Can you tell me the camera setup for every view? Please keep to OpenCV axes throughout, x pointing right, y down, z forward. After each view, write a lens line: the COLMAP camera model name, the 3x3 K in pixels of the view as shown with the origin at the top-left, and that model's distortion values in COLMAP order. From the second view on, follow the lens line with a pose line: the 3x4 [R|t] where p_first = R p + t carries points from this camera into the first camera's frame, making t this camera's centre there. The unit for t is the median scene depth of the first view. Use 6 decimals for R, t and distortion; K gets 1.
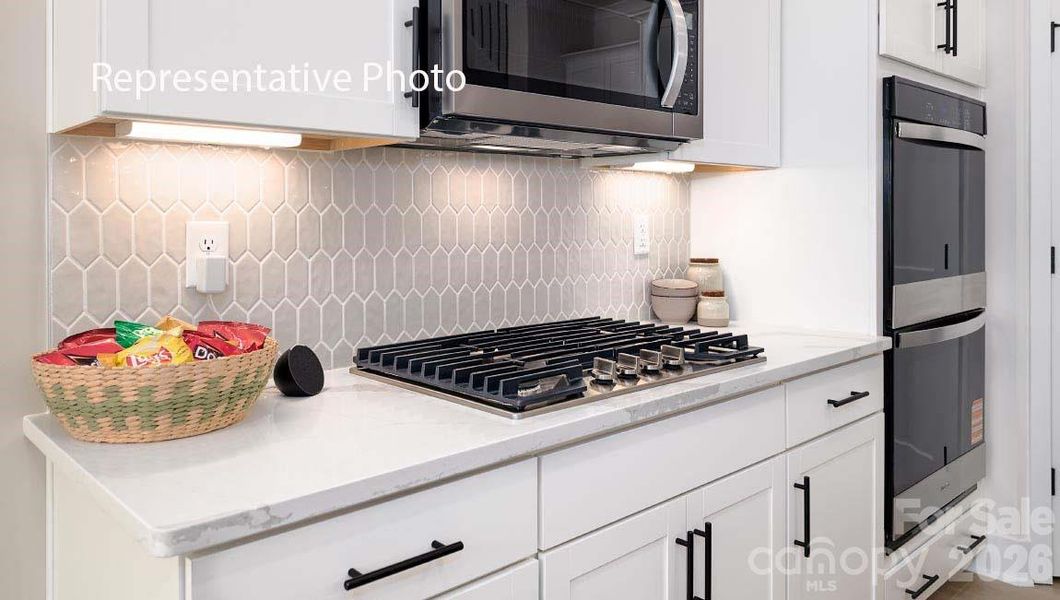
lens RADIAL K [[769.7, 0, 530.6], [0, 769.7, 224.1], [0, 0, 1]] dist [-0.001049, -0.005570]
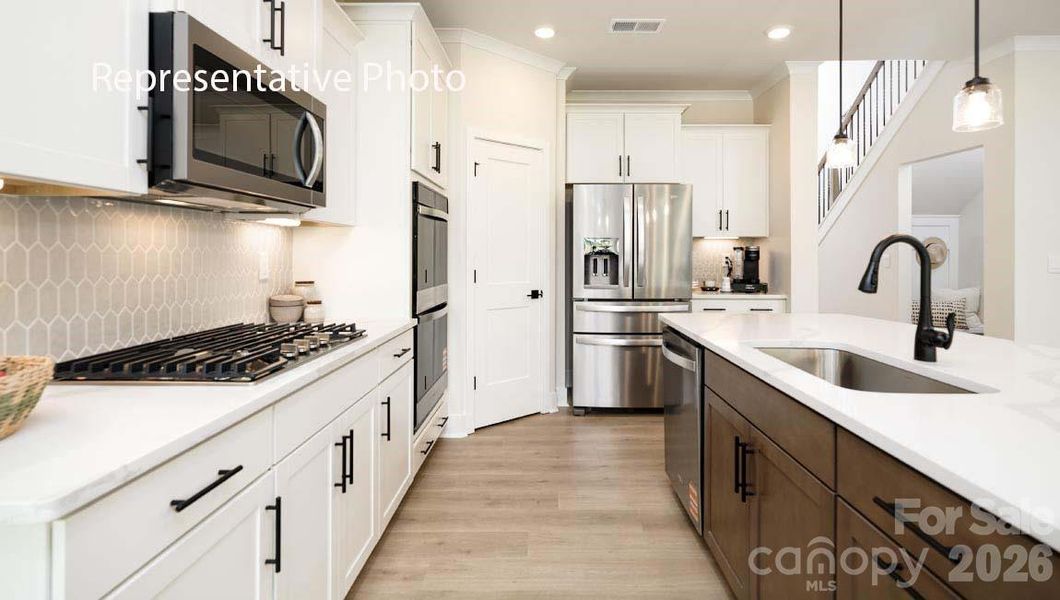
lens RADIAL K [[495.6, 0, 549.6], [0, 495.6, 267.1], [0, 0, 1]] dist [0.000145, 0.000167]
pose [[0.674000, -0.012991, 0.738617, -0.218812], [0.002561, 0.999880, 0.015249, 0.001952], [-0.738727, -0.008387, 0.673953, -0.065612]]
